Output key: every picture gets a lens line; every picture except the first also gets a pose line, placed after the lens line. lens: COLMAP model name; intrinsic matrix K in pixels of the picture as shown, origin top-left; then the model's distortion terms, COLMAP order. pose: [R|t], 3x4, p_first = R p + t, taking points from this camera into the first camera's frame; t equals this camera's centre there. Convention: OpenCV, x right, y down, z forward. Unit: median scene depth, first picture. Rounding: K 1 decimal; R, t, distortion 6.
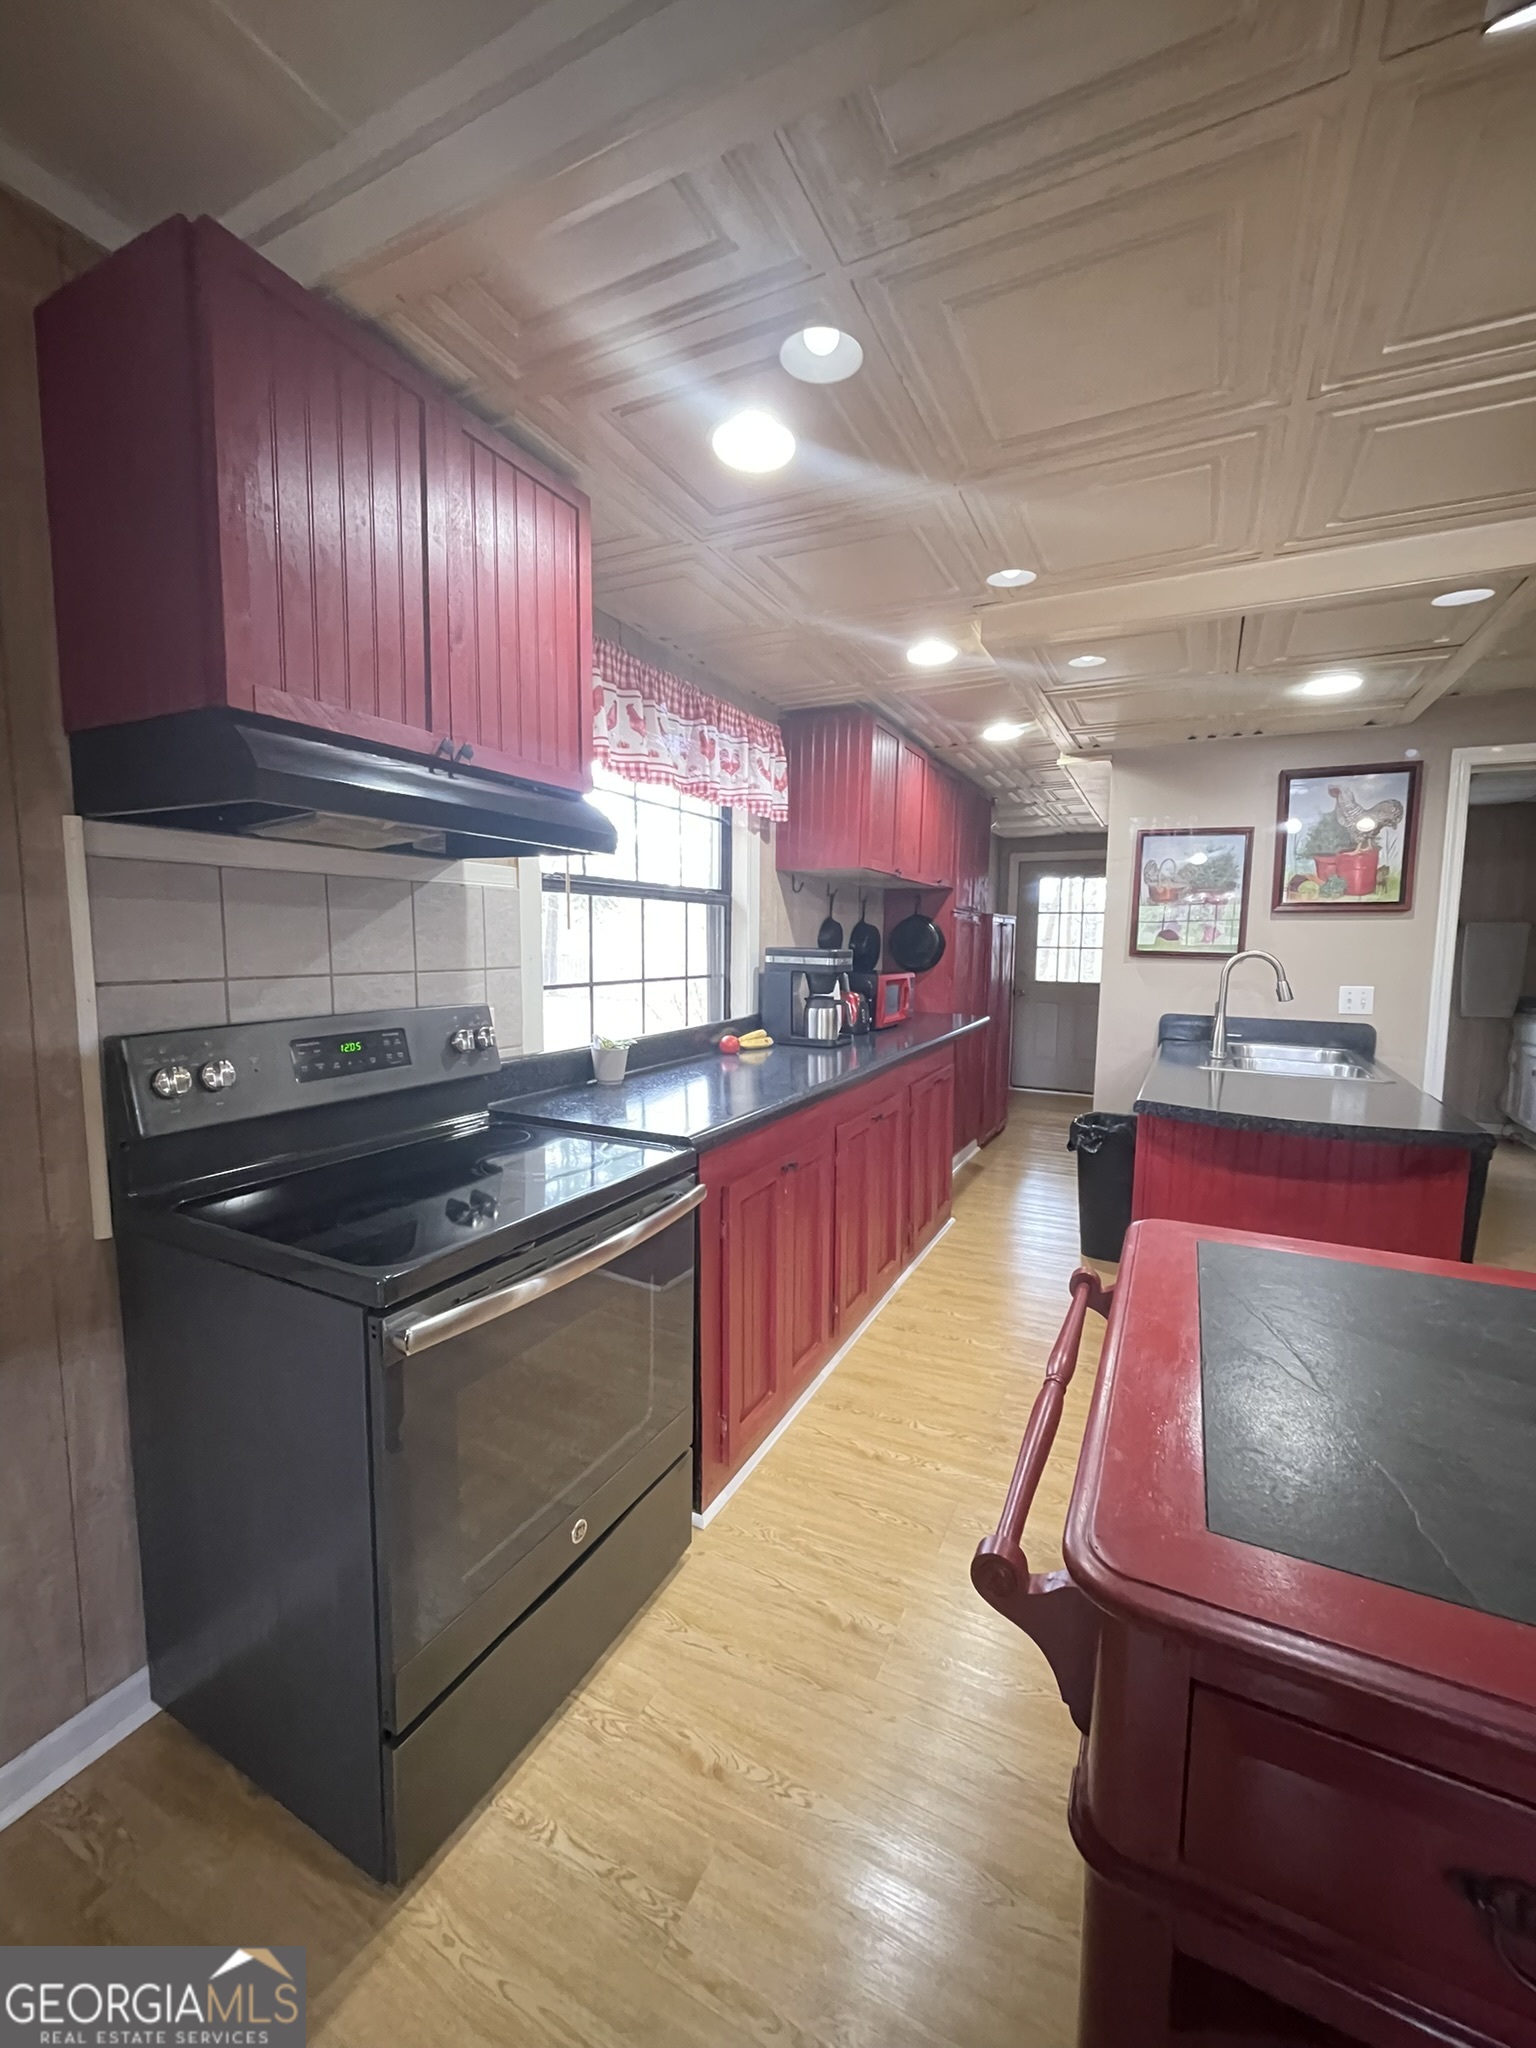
lens RADIAL K [[823.9, 0, 773.3], [0, 823.9, 1021.2], [0, 0, 1]] dist [-0.000811, -0.002044]
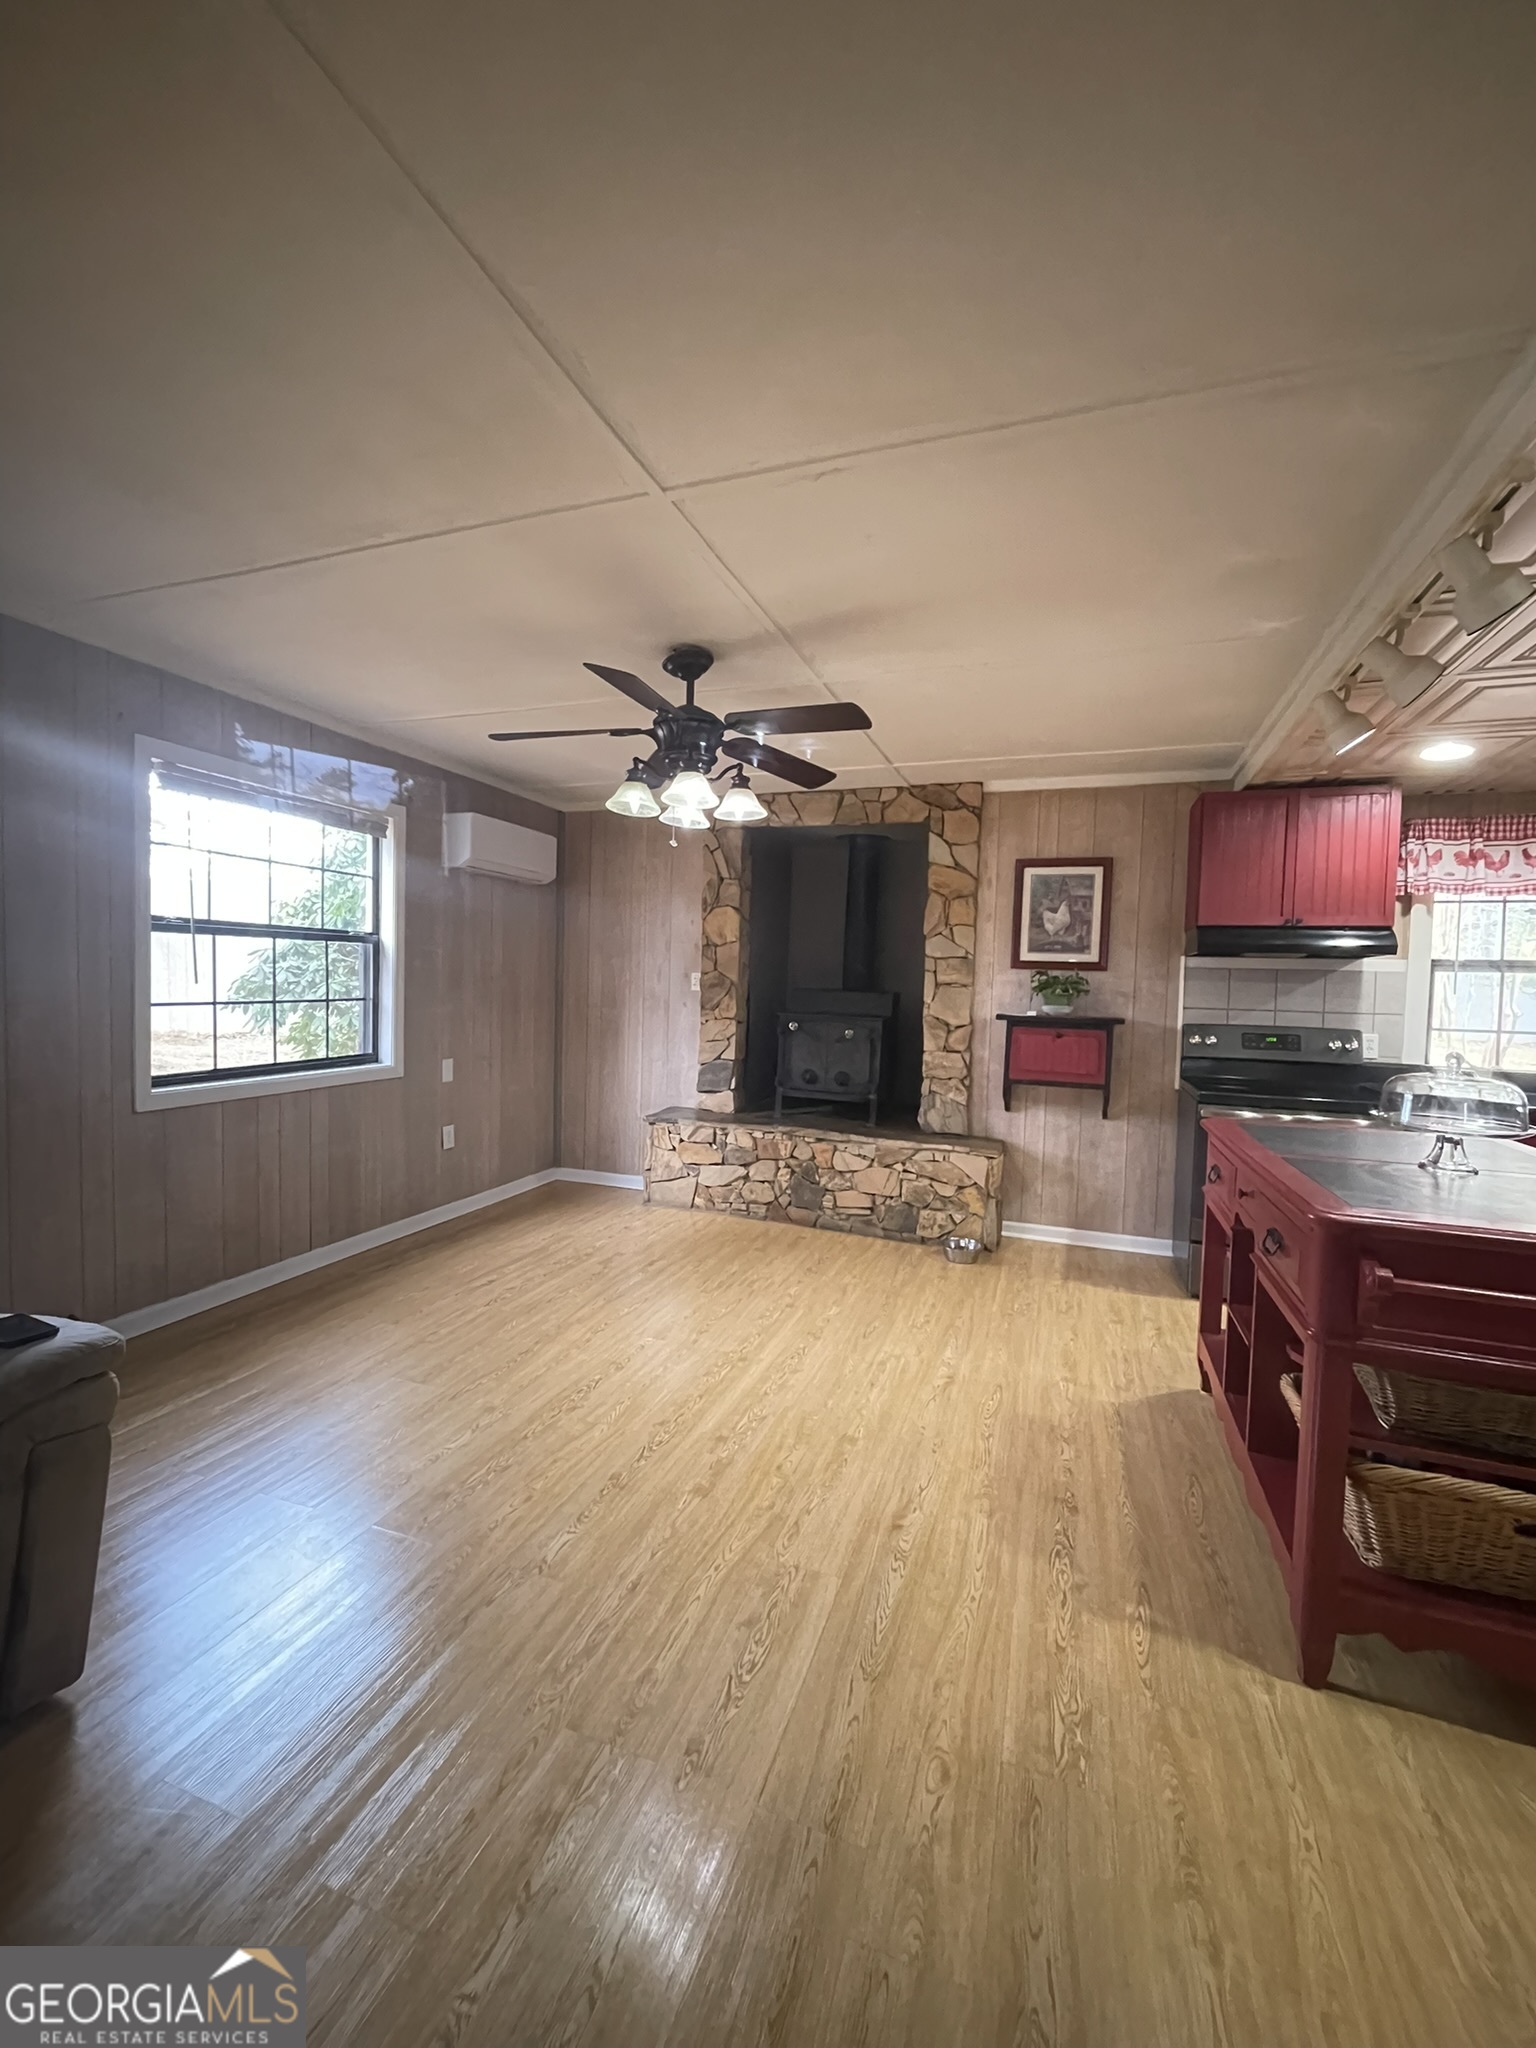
lens RADIAL K [[823.9, 0, 767.5], [0, 823.9, 1016.7], [0, 0, 1]] dist [-0.000811, -0.002044]
pose [[0.114445, 0.028205, -0.993029, 0.868586], [-0.128483, 0.991622, 0.013358, 0.062183], [0.985086, 0.126058, 0.117110, -0.383688]]
